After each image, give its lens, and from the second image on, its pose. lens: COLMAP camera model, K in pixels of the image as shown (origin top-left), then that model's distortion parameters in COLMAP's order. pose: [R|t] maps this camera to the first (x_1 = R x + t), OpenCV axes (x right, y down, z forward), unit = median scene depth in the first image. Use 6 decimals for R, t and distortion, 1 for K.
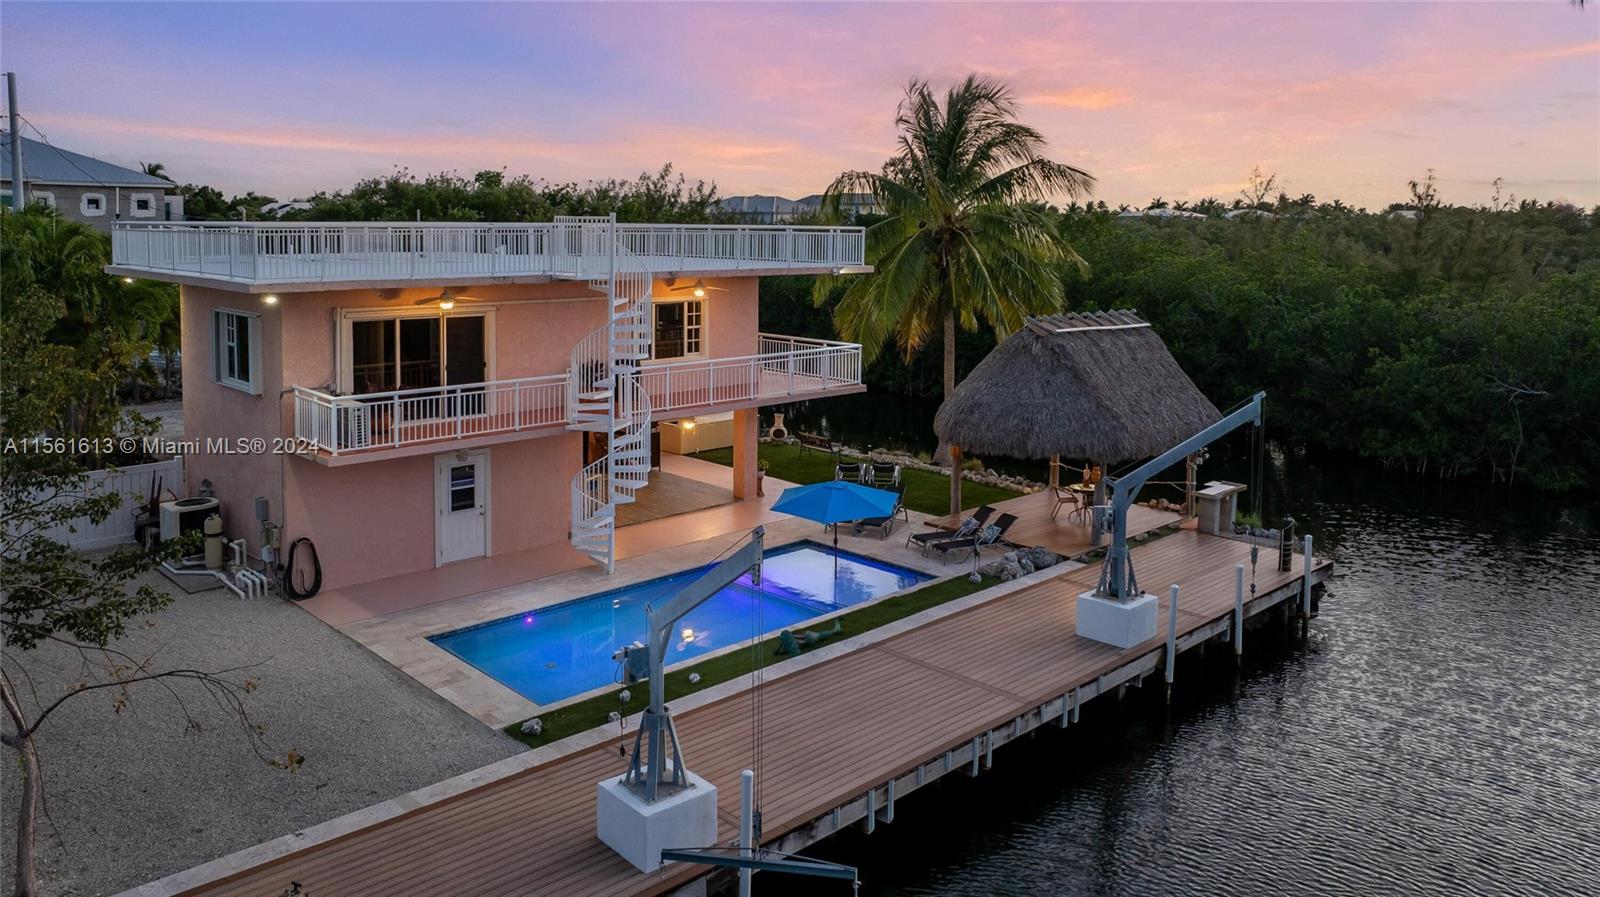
lens RADIAL K [[1166.7, 0, 788.6], [0, 1166.7, 332.5], [0, 0, 1]] dist [-0.014052, -0.005094]
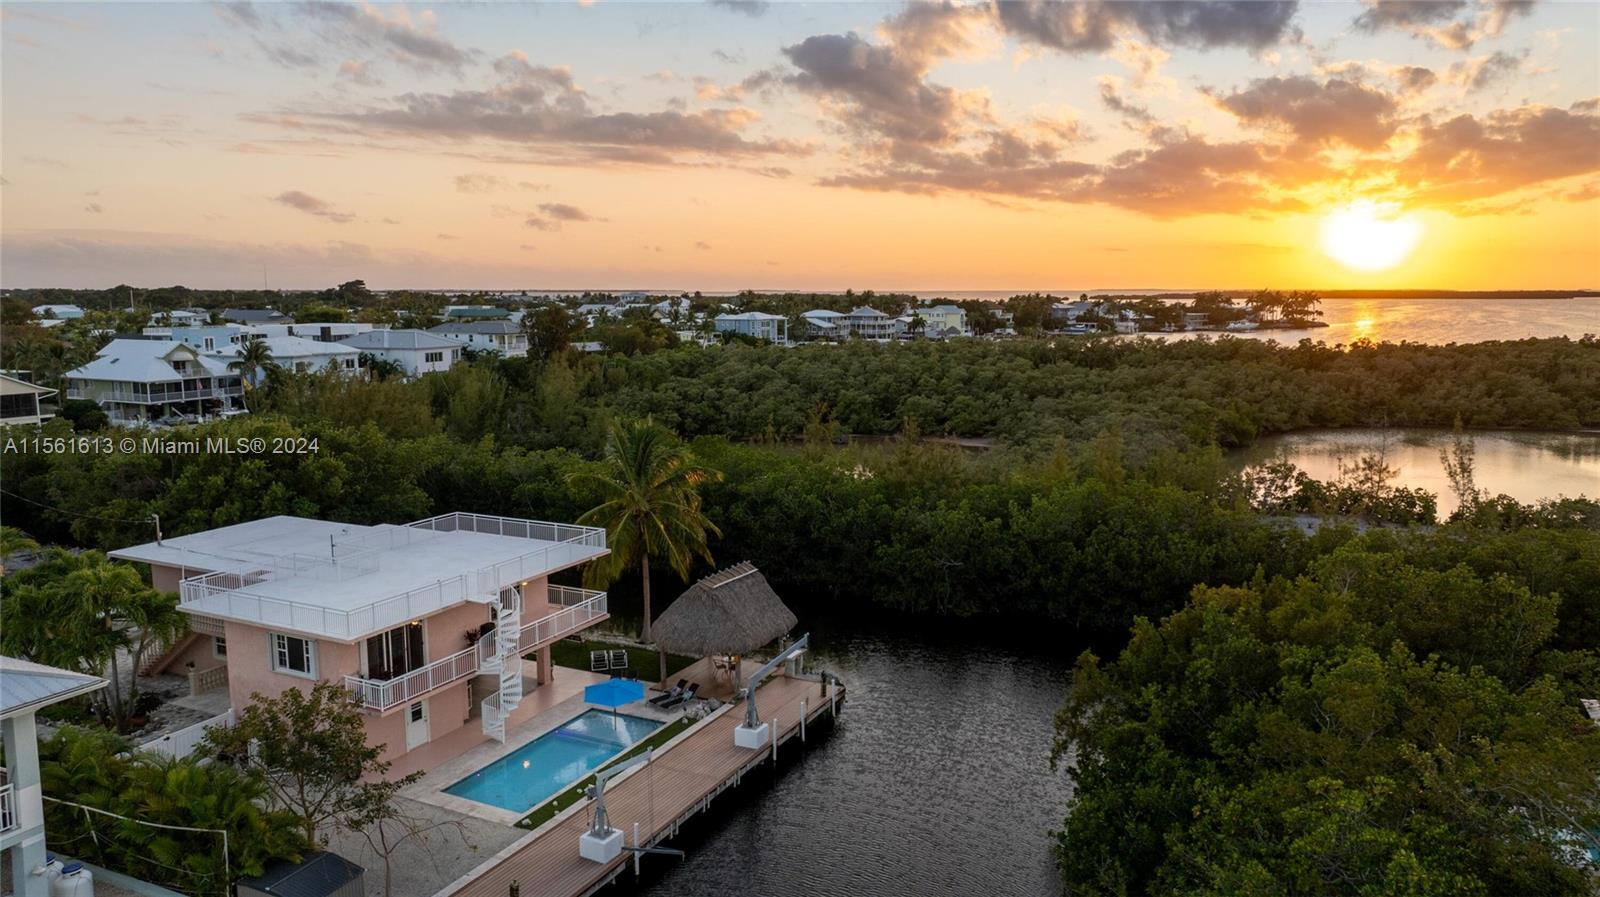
lens RADIAL K [[1136.5, 0, 800.0], [0, 1136.5, 448.5], [0, 0, 1]] dist [-0.009799, -0.000270]
pose [[0.938312, -0.054644, 0.341446, -0.316363], [0.038060, 0.997756, 0.055089, -0.383540], [-0.343690, -0.038696, 0.938286, -0.969381]]
